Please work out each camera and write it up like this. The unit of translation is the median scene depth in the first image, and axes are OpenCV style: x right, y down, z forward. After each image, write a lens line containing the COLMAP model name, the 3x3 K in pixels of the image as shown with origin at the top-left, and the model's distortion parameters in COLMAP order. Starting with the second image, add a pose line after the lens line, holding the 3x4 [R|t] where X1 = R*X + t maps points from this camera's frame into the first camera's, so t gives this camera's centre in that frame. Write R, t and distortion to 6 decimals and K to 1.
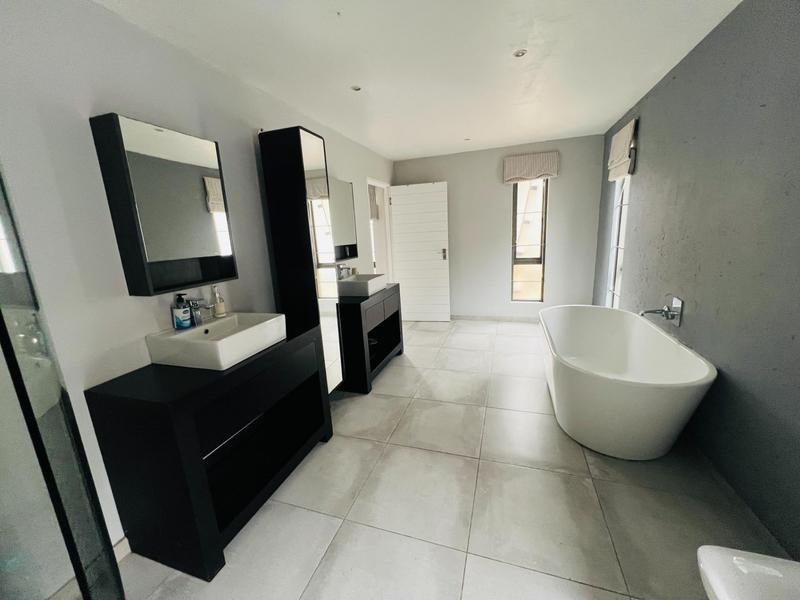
lens RADIAL K [[321.6, 0, 399.5], [0, 321.6, 298.2], [0, 0, 1]] dist [-0.001799, -0.000028]
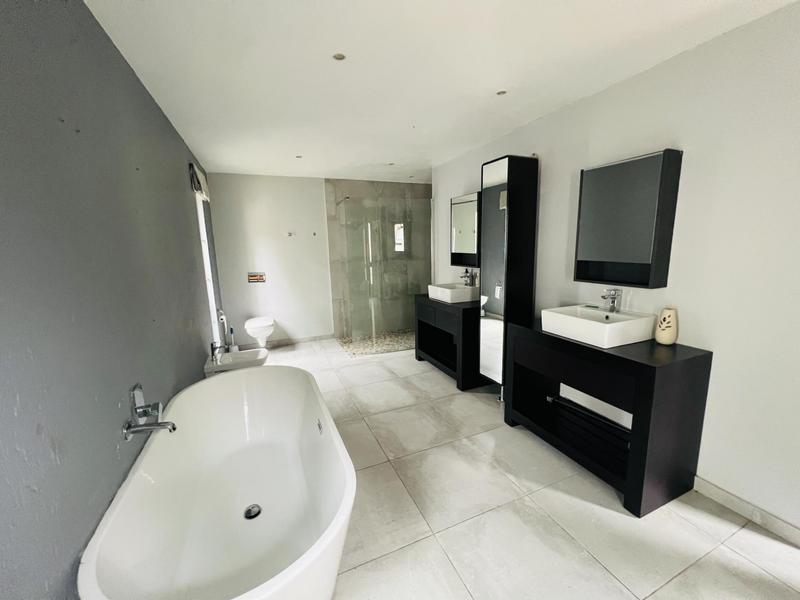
lens RADIAL K [[321.6, 0, 399.8], [0, 321.6, 299.1], [0, 0, 1]] dist [-0.001799, -0.000028]
pose [[-0.742461, 0.183239, -0.644341, 0.850847], [-0.075938, 0.932639, 0.352728, -0.430093], [0.665571, 0.310817, -0.678534, 1.733518]]
